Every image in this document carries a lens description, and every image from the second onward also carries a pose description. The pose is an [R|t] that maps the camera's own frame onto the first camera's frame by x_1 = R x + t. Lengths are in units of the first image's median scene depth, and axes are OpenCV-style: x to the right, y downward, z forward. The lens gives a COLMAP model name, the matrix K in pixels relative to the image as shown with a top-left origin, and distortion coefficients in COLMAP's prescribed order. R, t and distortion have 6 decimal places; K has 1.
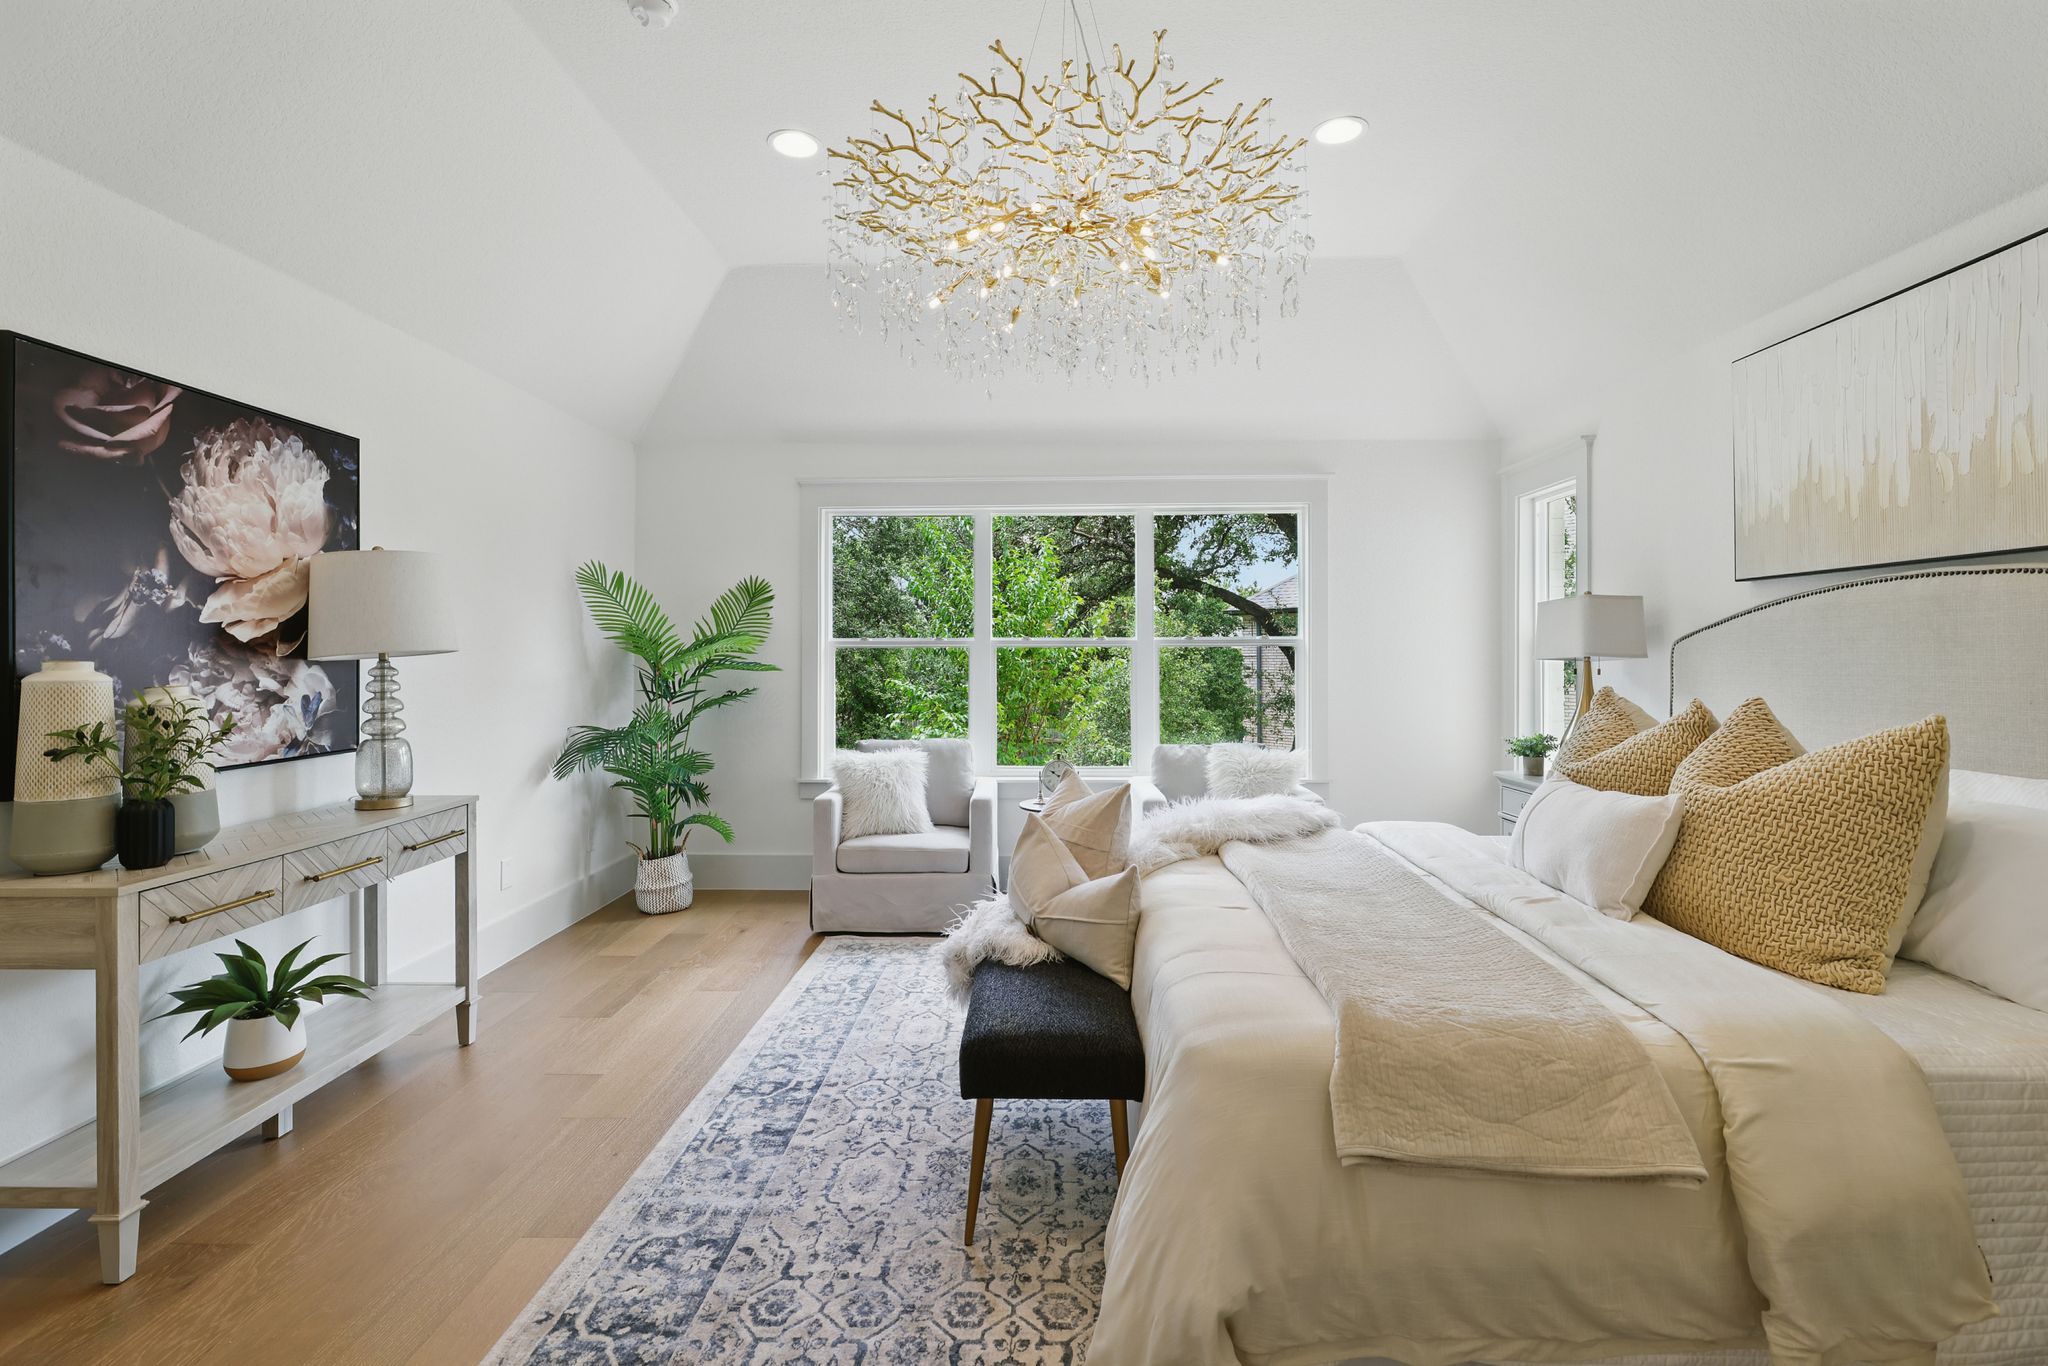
lens RADIAL K [[939.1, 0, 1018.2], [0, 939.1, 649.1], [0, 0, 1]] dist [0.000315, -0.001213]
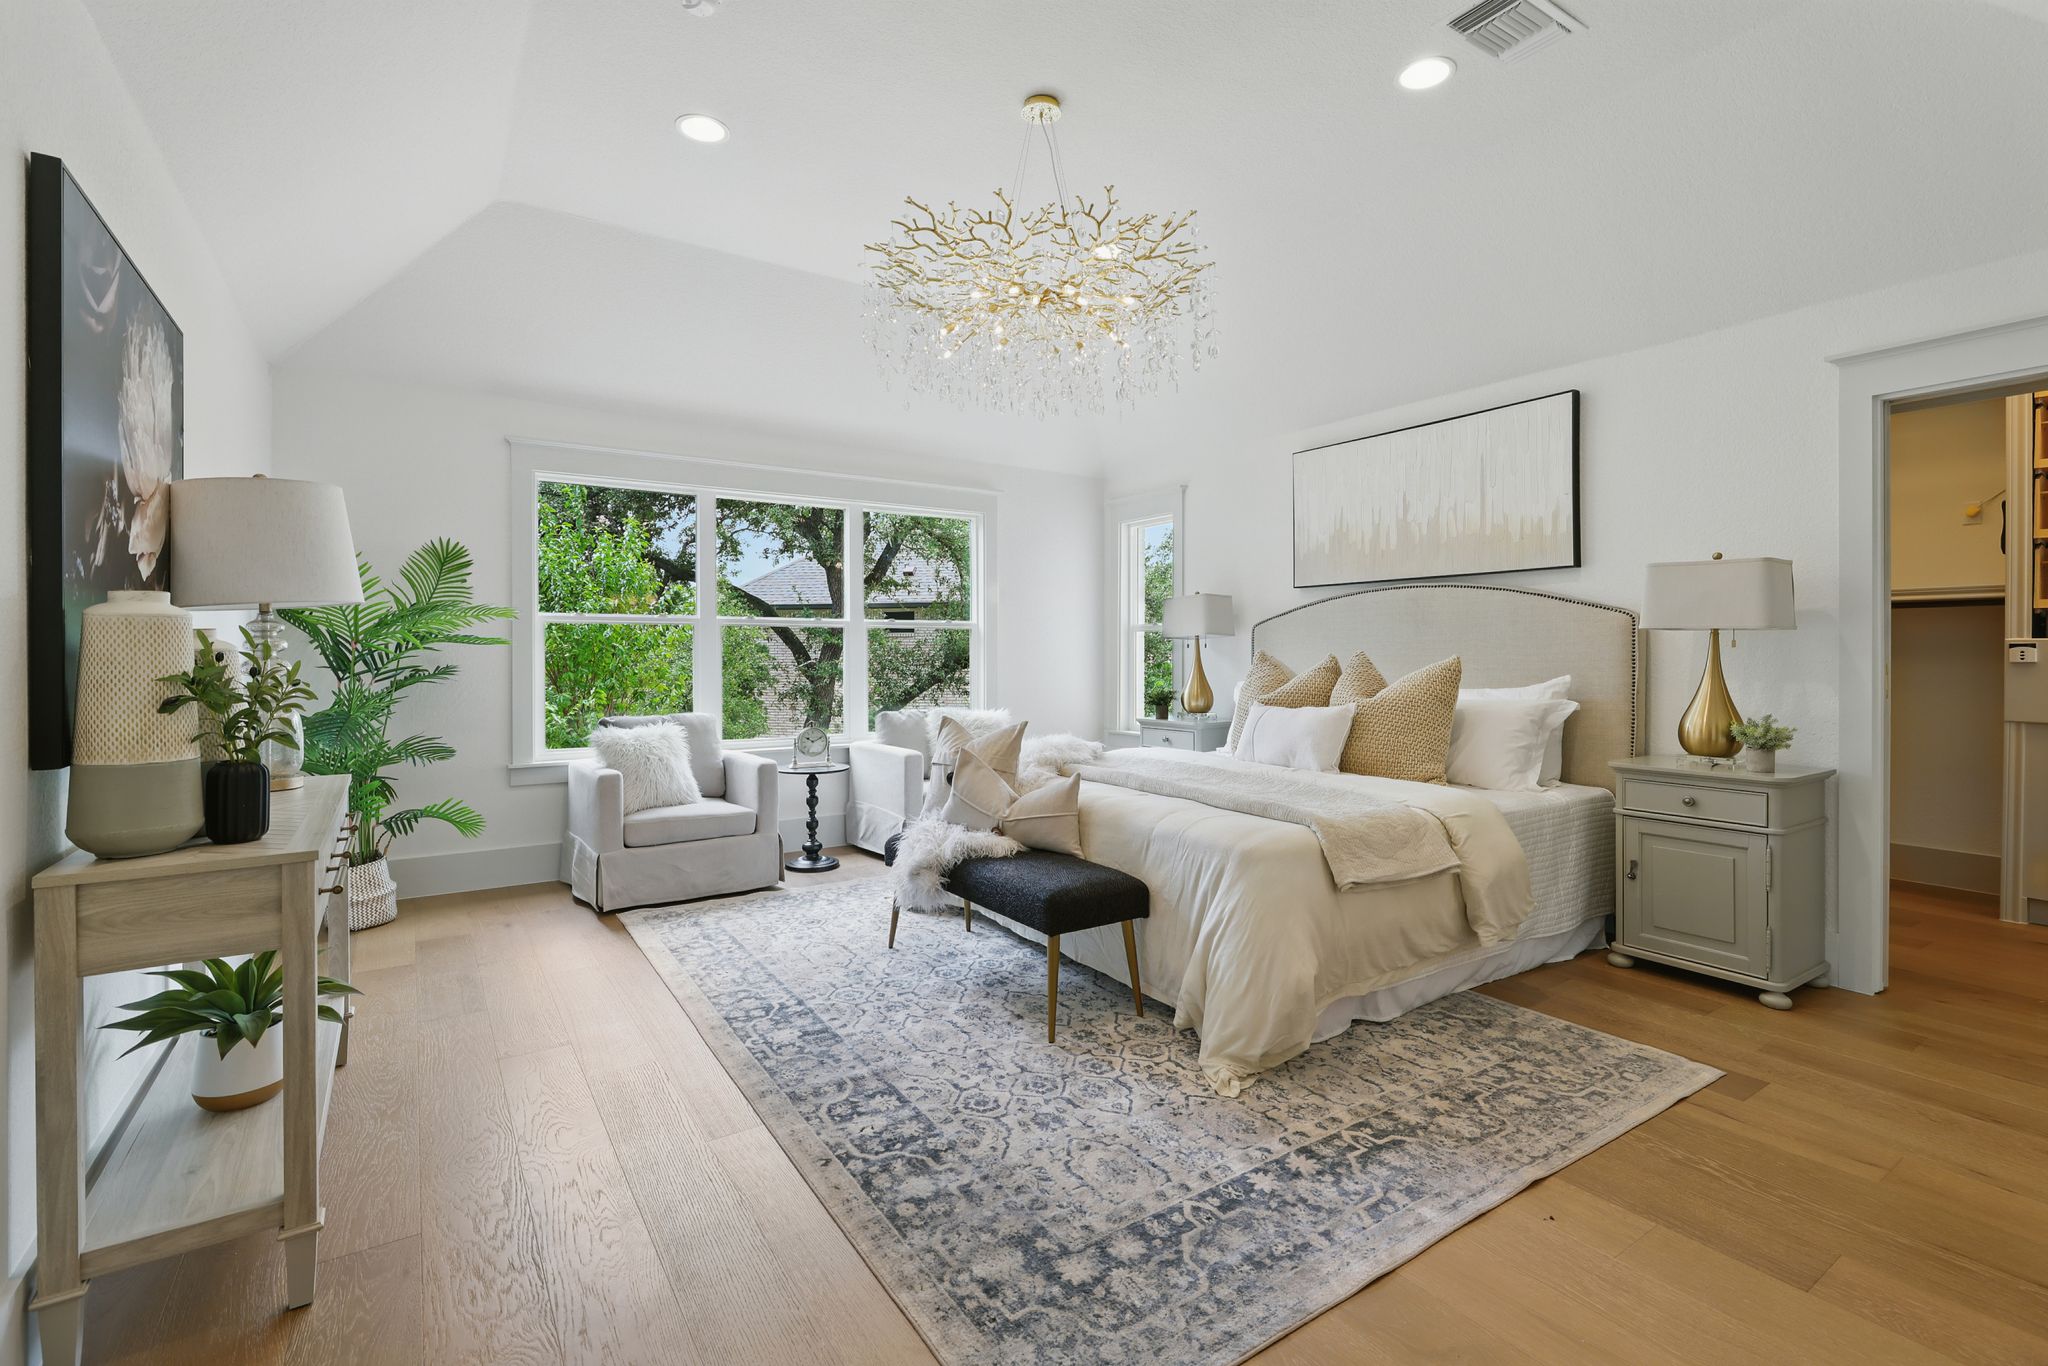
lens RADIAL K [[939.1, 0, 1032.7], [0, 939.1, 651.4], [0, 0, 1]] dist [0.000315, -0.001213]
pose [[0.811642, 0.003199, 0.584146, -0.674979], [-0.004489, 0.999990, 0.000761, 0.047213], [-0.584137, -0.003240, 0.811648, -0.073929]]
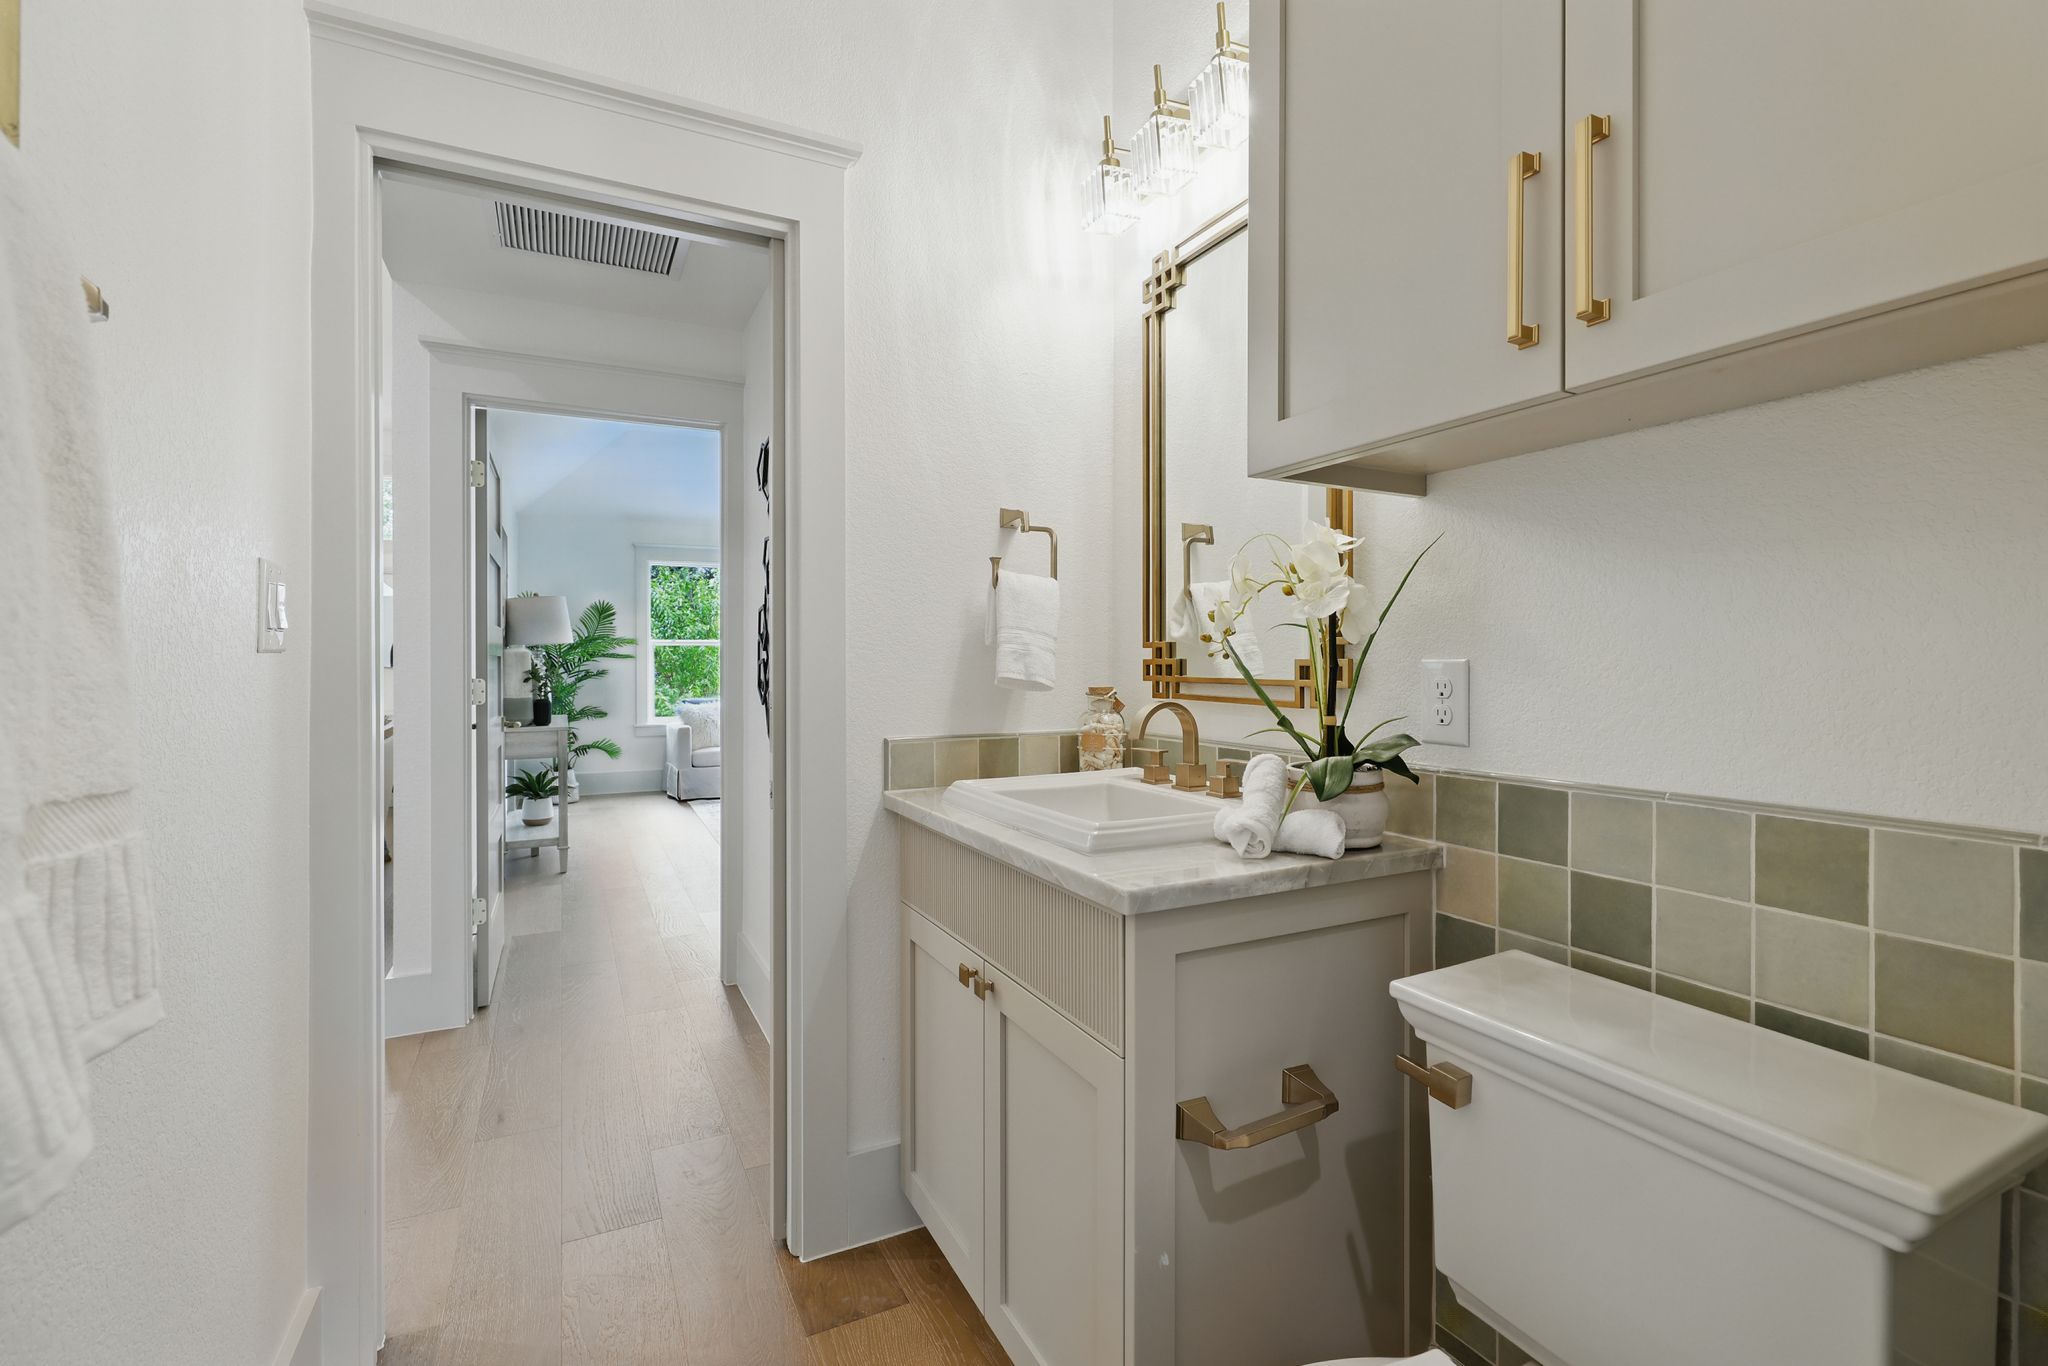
lens RADIAL K [[939.1, 0, 1034.4], [0, 939.1, 671.8], [0, 0, 1]] dist [0.000315, -0.001213]
pose [[0.875952, 0.001677, 0.482396, -0.790699], [-0.008688, 0.999887, 0.012300, 0.034493], [-0.482320, -0.014966, 0.875867, -1.485187]]
